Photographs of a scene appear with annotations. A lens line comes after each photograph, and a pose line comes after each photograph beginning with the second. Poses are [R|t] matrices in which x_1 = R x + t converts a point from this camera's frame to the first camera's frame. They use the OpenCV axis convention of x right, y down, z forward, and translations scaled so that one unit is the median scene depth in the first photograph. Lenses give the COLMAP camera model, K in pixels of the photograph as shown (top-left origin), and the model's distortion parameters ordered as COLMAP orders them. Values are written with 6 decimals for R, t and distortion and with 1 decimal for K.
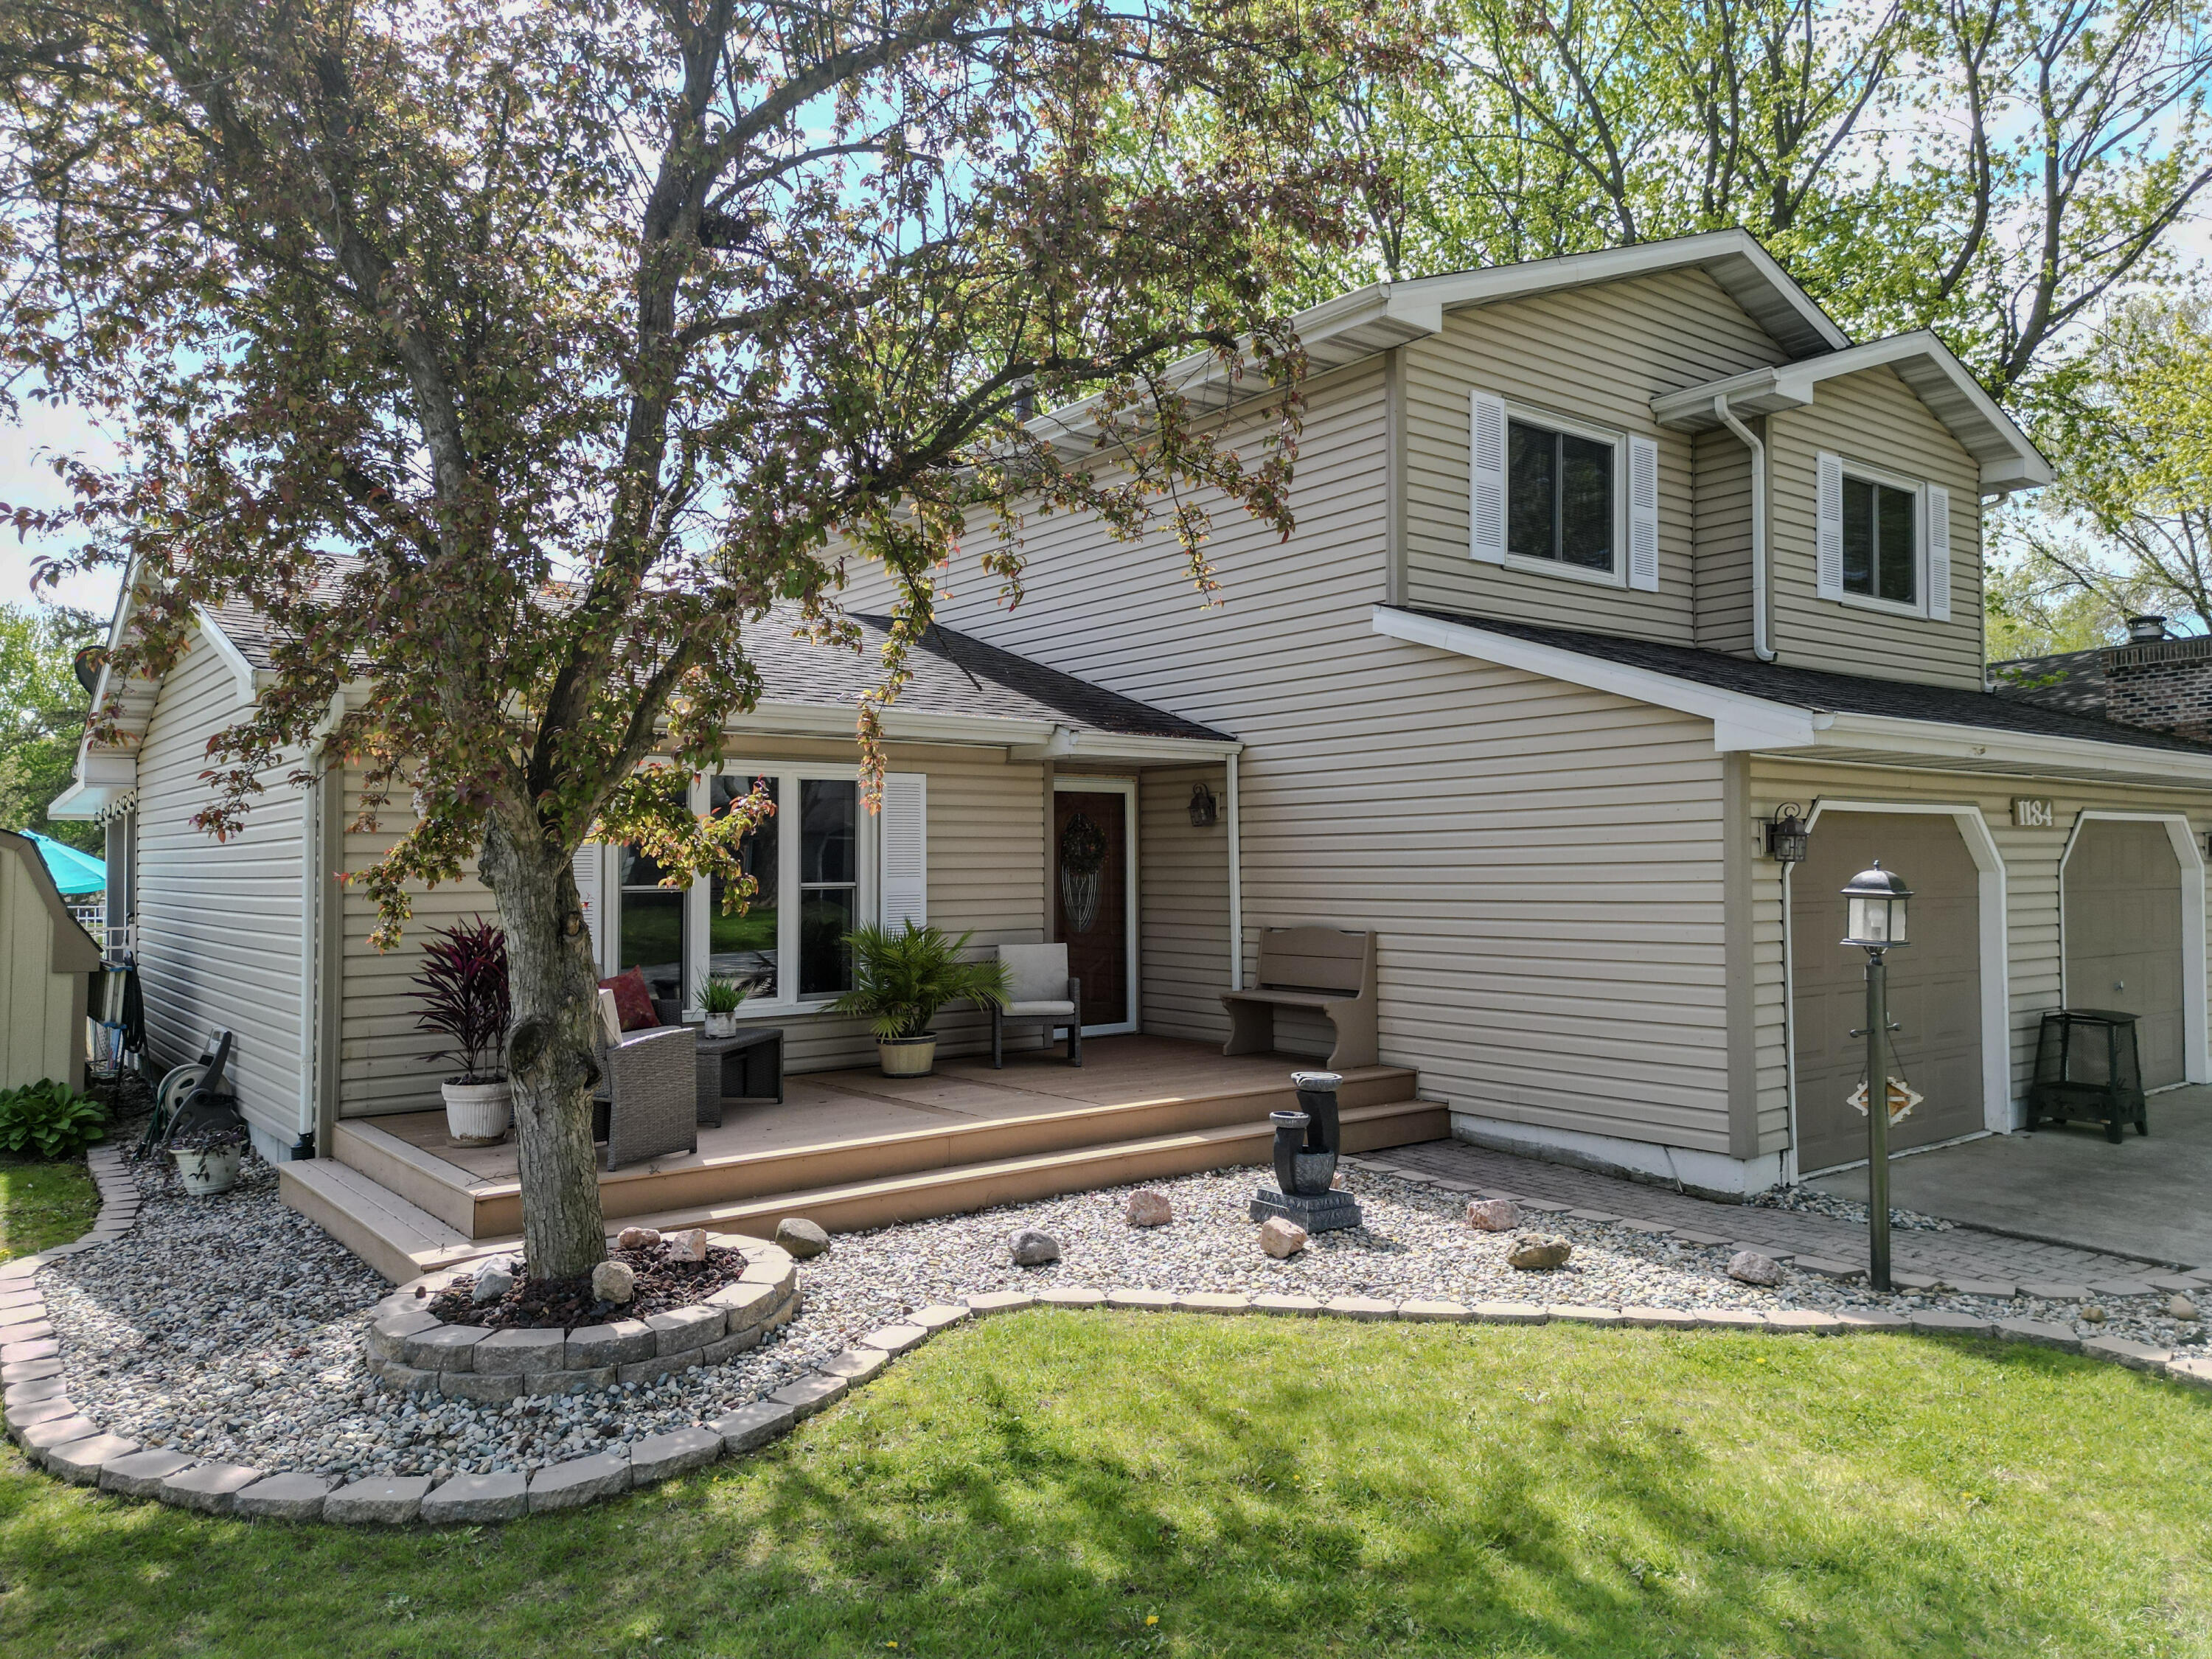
lens RADIAL K [[1544.8, 0, 1106.0], [0, 1544.8, 829.5], [0, 0, 1]] dist [0.075470, -0.073515]
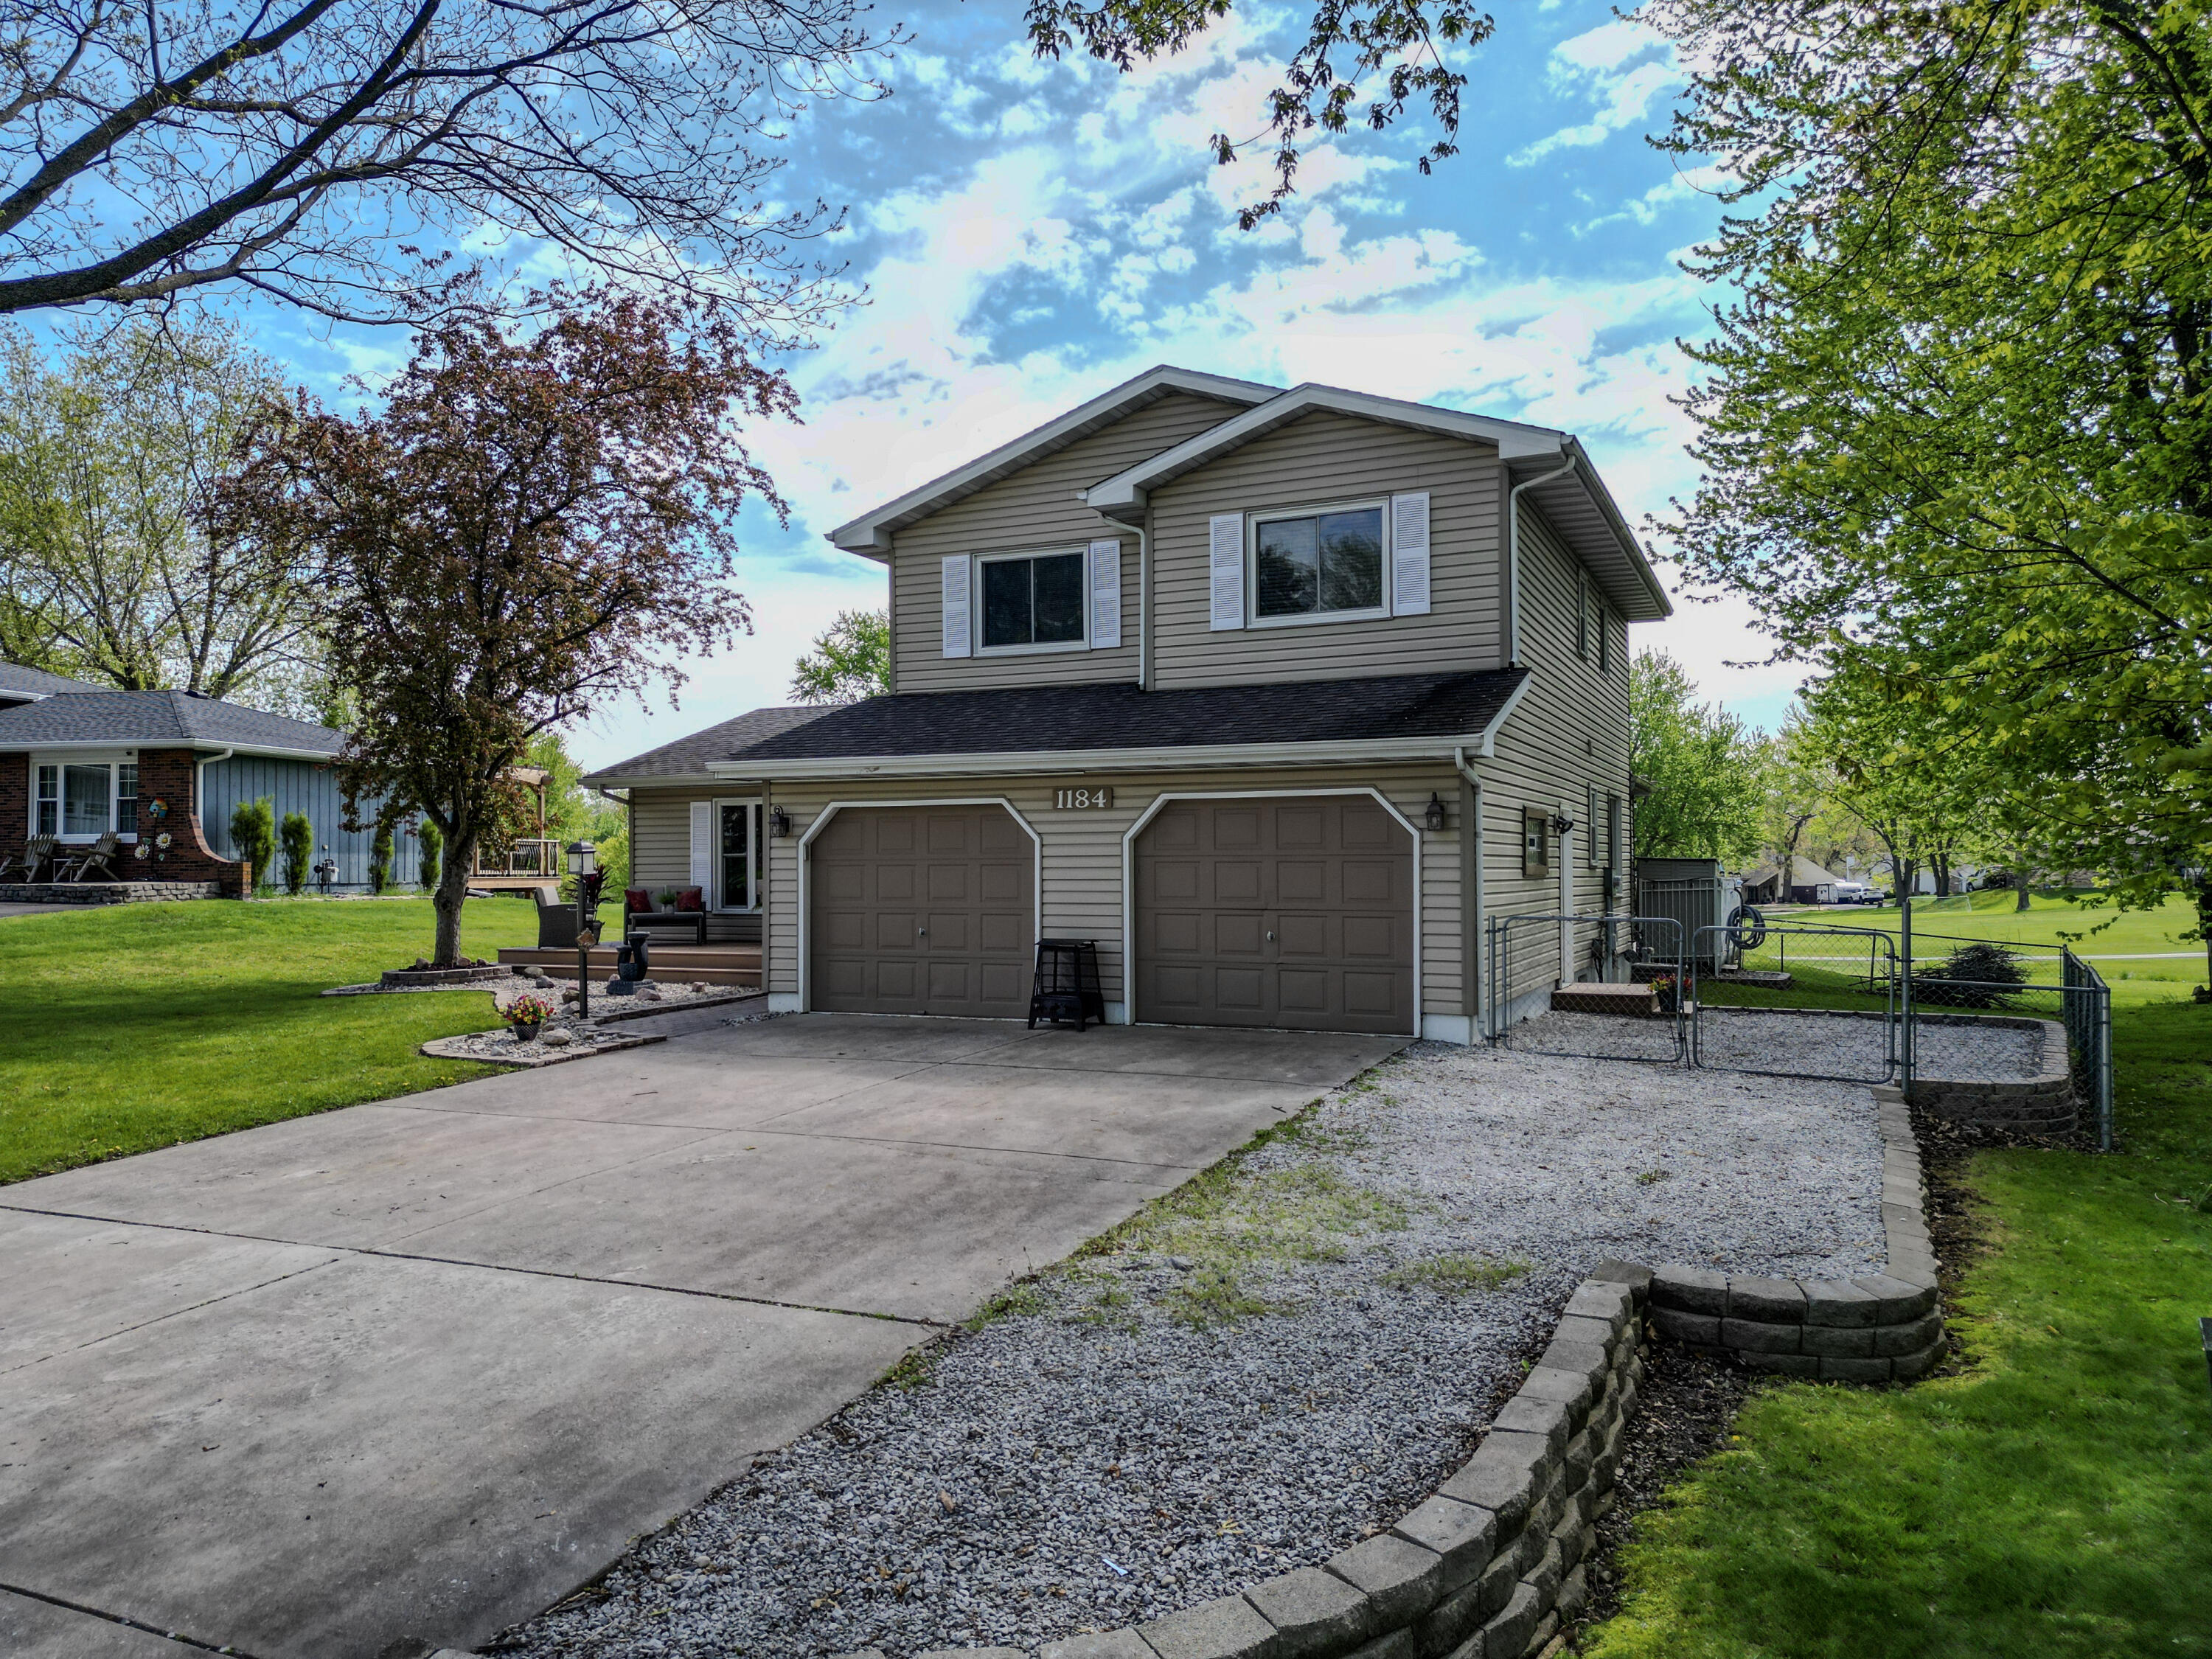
lens RADIAL K [[1544.8, 0, 1106.0], [0, 1544.8, 829.5], [0, 0, 1]] dist [0.075470, -0.073515]
pose [[0.467640, -0.055141, -0.882198, 1.698057], [-0.014794, 0.997424, -0.070185, 0.115980], [0.883795, 0.045873, 0.465619, 0.386198]]
